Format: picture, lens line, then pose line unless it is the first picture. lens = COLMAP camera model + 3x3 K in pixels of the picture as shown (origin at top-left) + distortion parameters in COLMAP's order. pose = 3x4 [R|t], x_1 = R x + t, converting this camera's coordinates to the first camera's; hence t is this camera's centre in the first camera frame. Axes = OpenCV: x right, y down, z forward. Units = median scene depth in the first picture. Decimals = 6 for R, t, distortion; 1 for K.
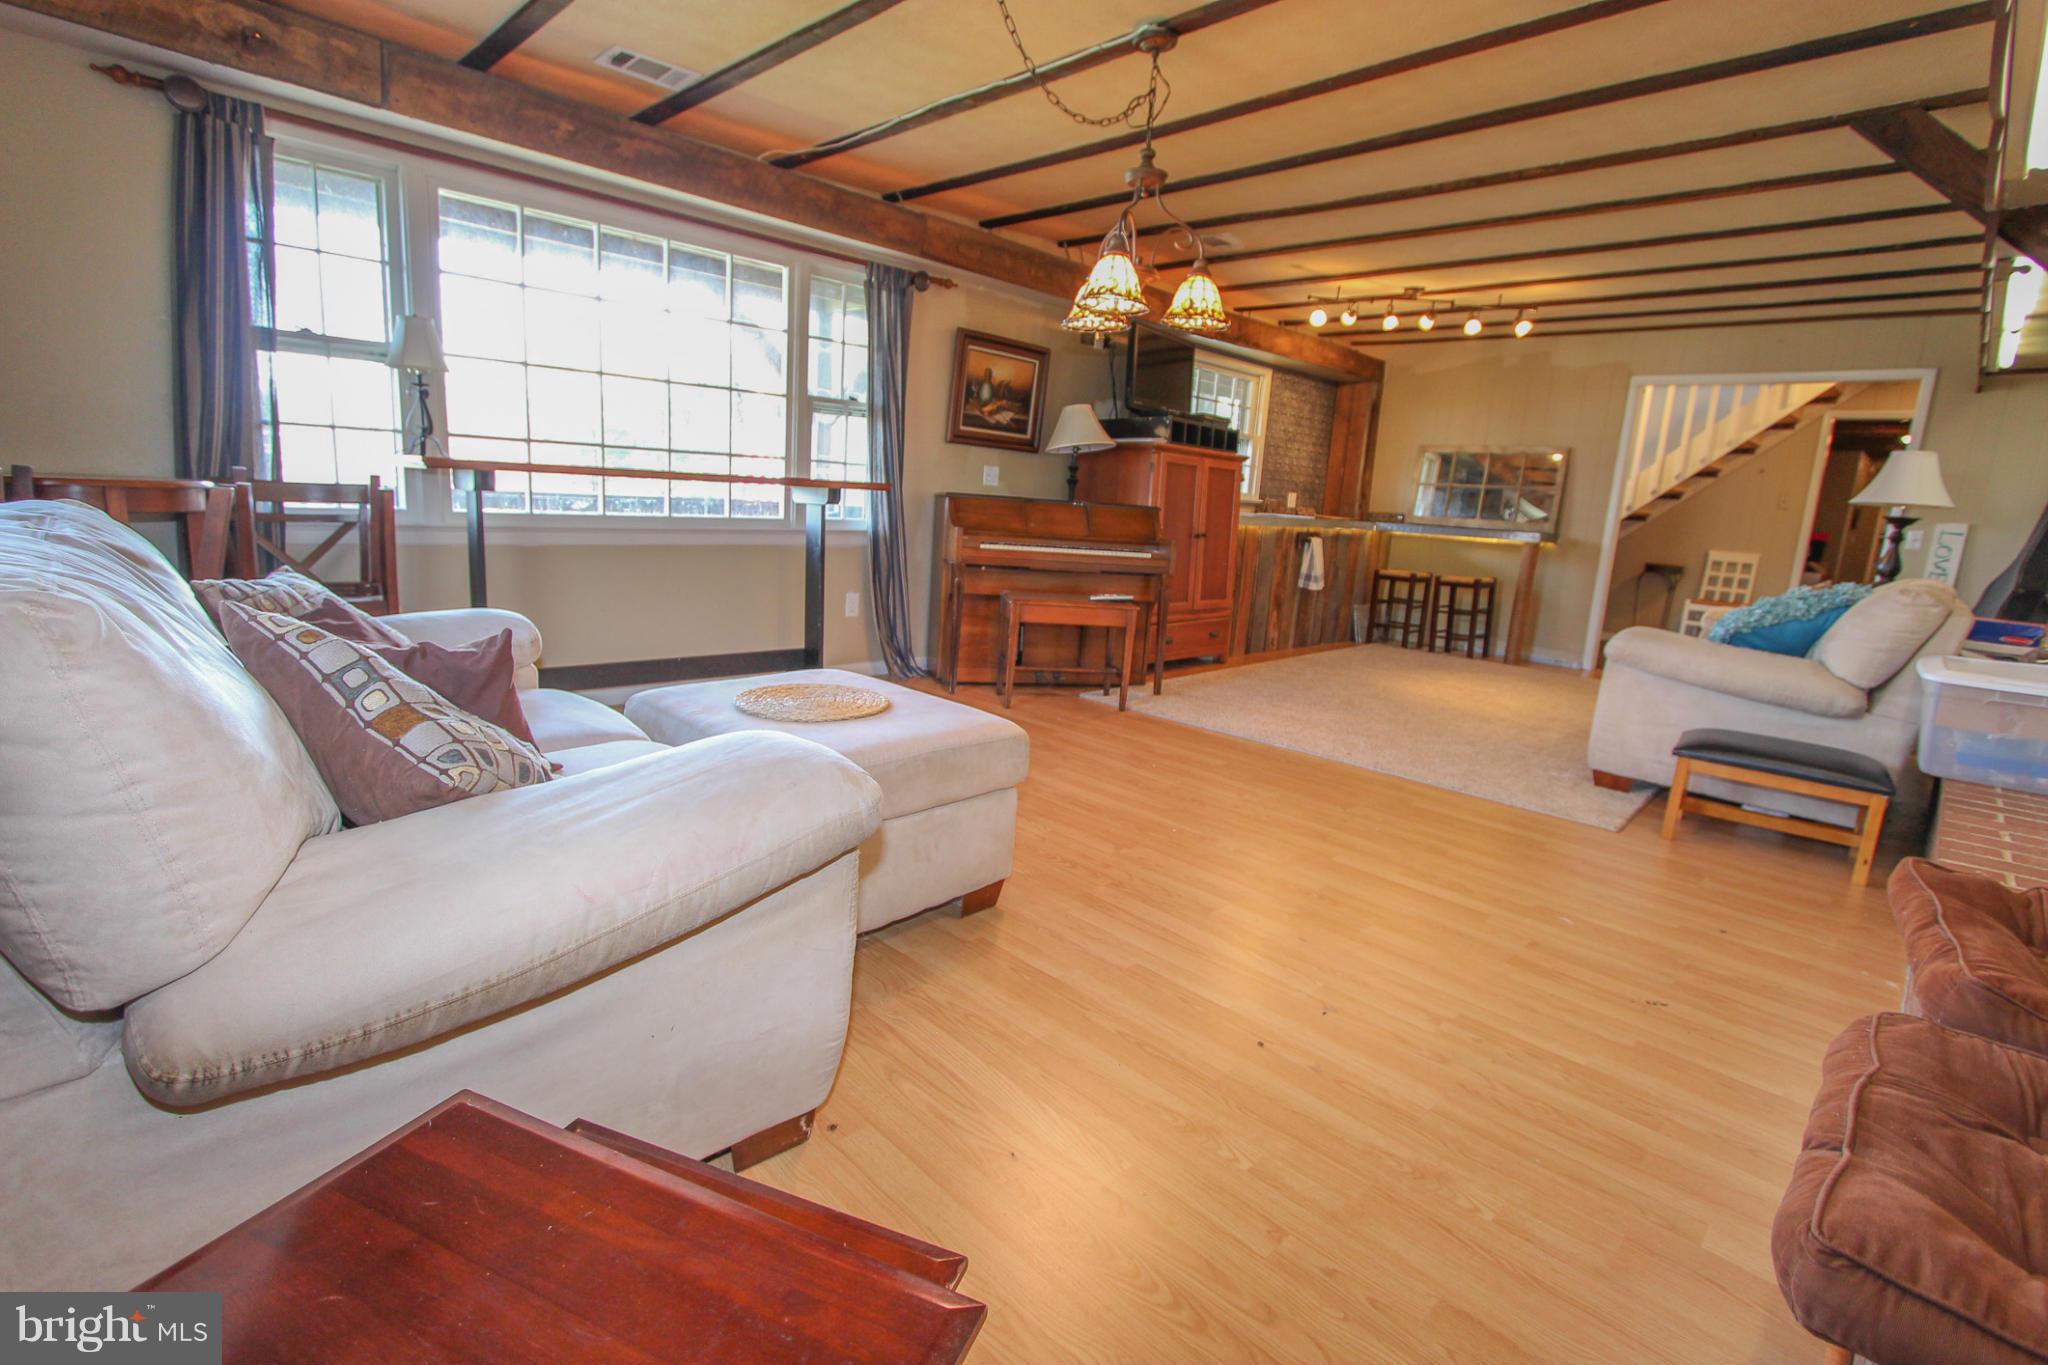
lens RADIAL K [[951.4, 0, 1031.0], [0, 951.4, 675.4], [0, 0, 1]] dist [-0.015113, 0.000819]
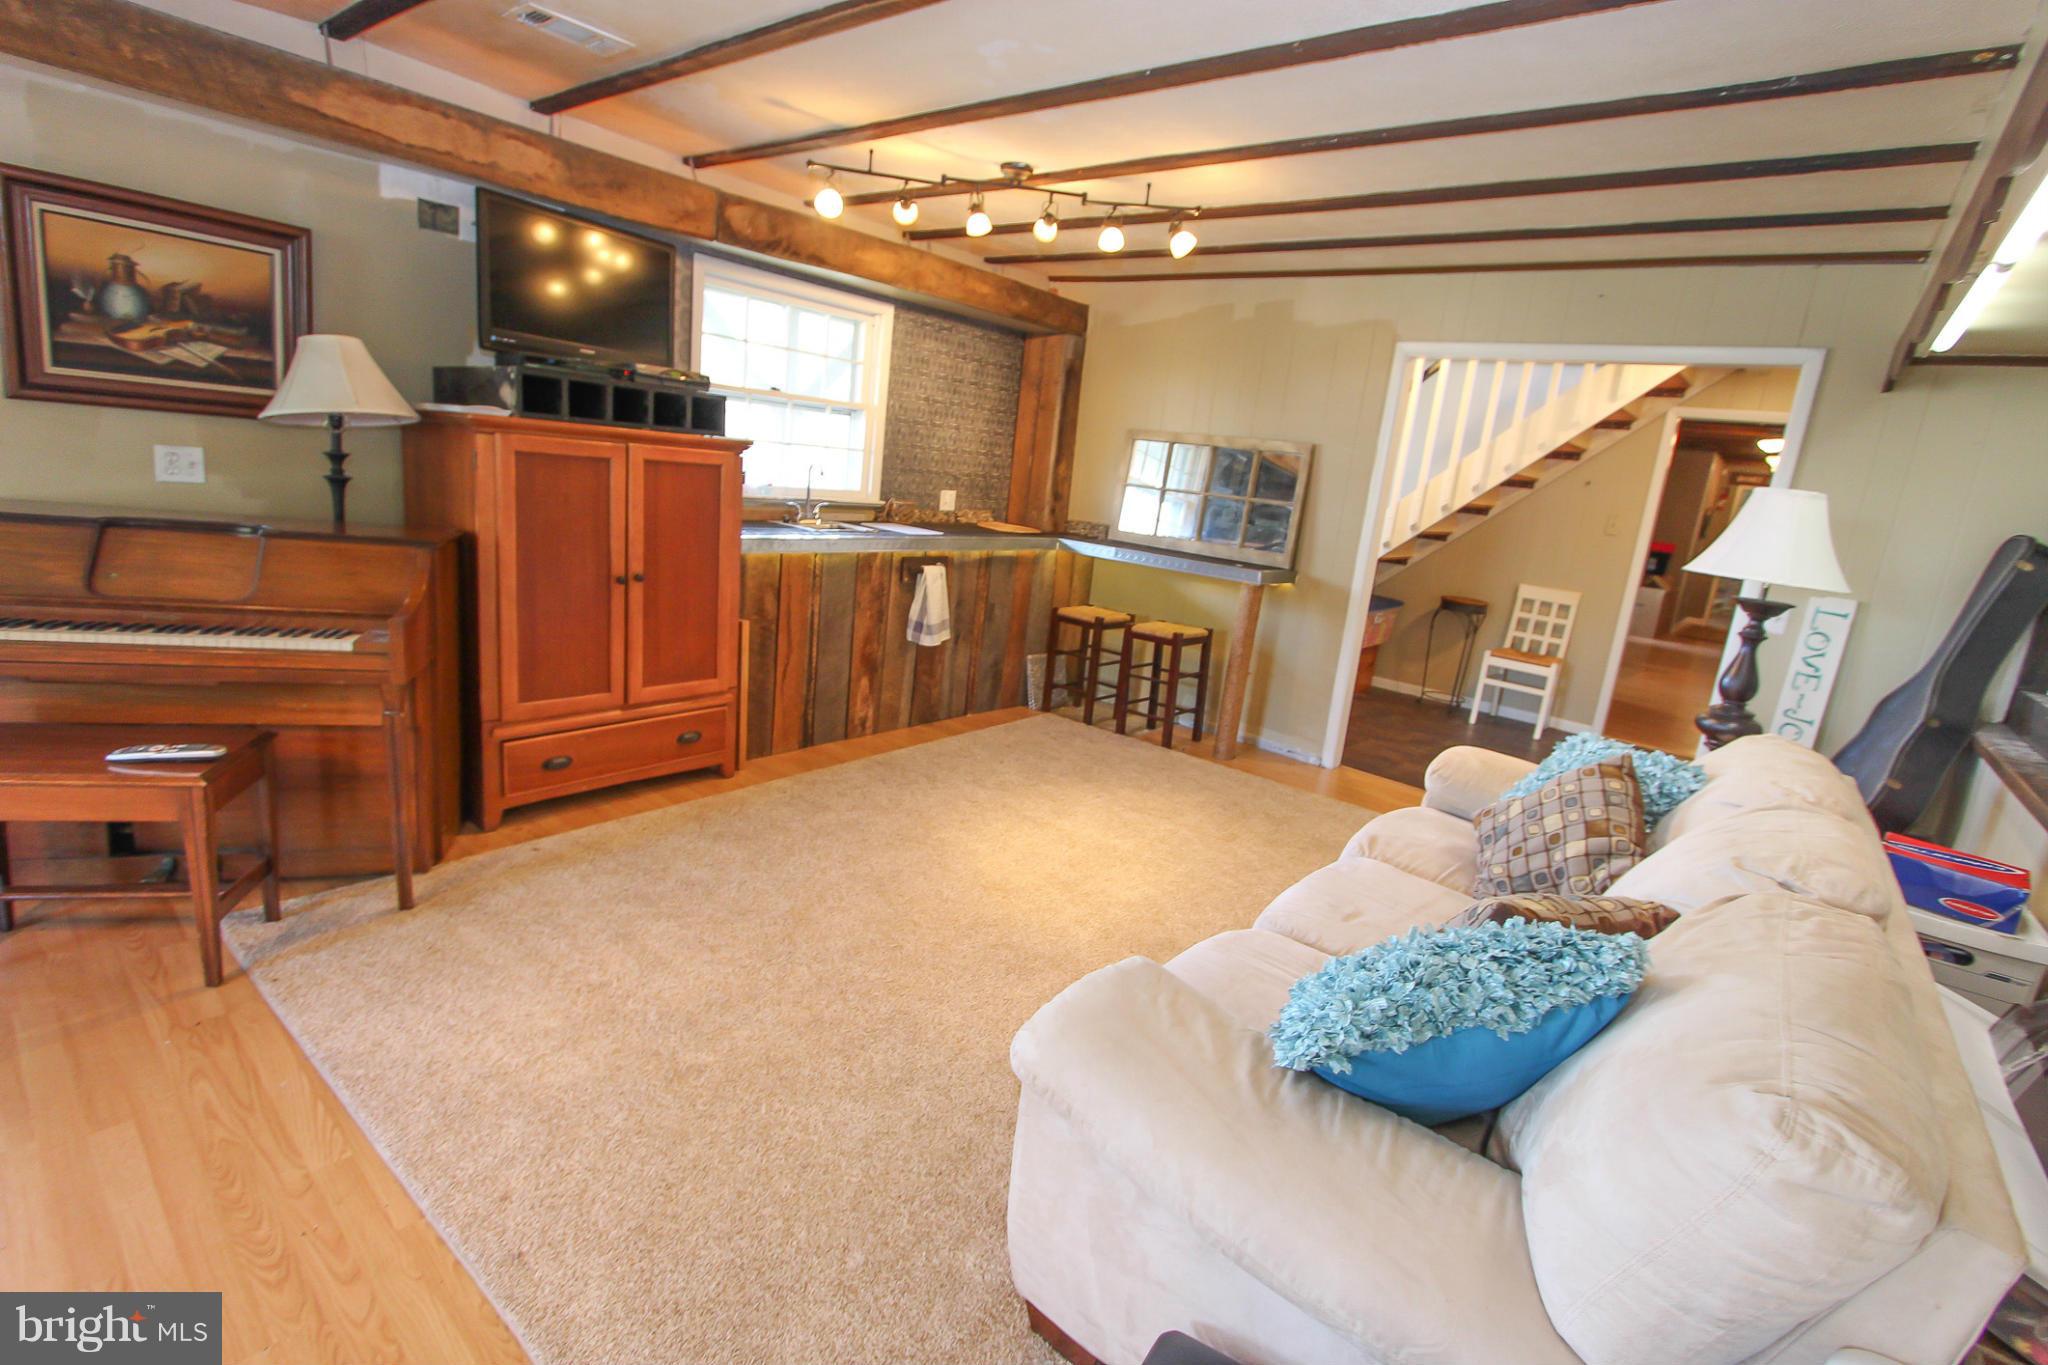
lens RADIAL K [[951.4, 0, 1031.0], [0, 951.4, 675.4], [0, 0, 1]] dist [-0.015113, 0.000819]
pose [[0.994560, 0.019231, 0.102379, 0.288529], [-0.023688, 0.998815, 0.042504, -0.094834], [-0.101440, -0.044698, 0.993837, 0.320445]]
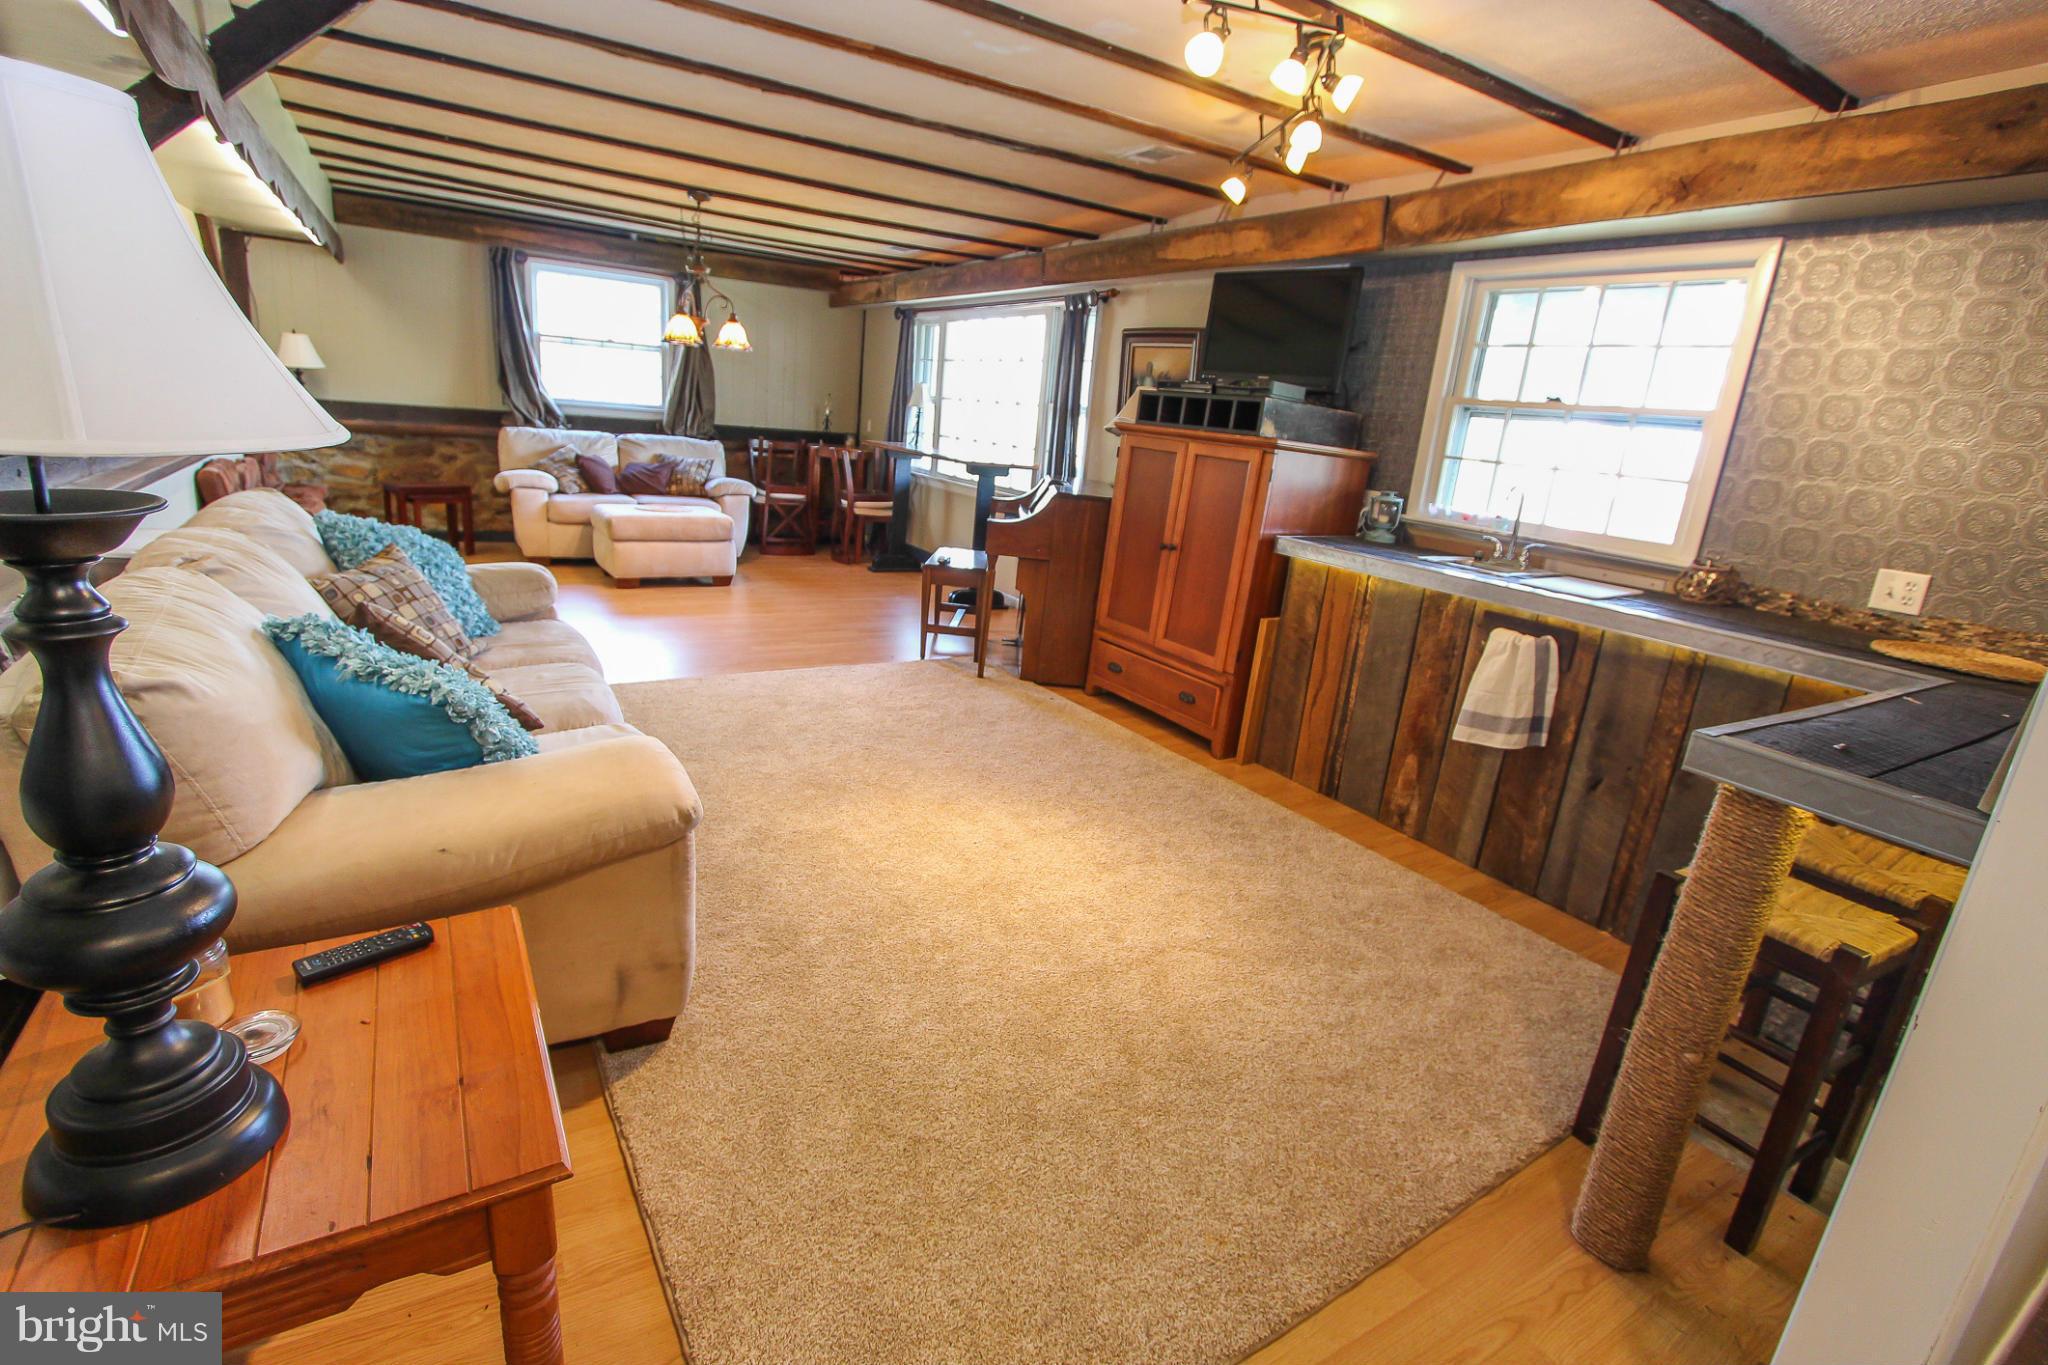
lens RADIAL K [[951.4, 0, 1031.0], [0, 951.4, 675.4], [0, 0, 1]] dist [-0.015113, 0.000819]
pose [[-0.229746, 0.172067, -0.957919, 0.730596], [-0.289810, 0.927503, 0.236111, -0.157320], [0.929100, 0.331860, -0.163223, 0.838860]]
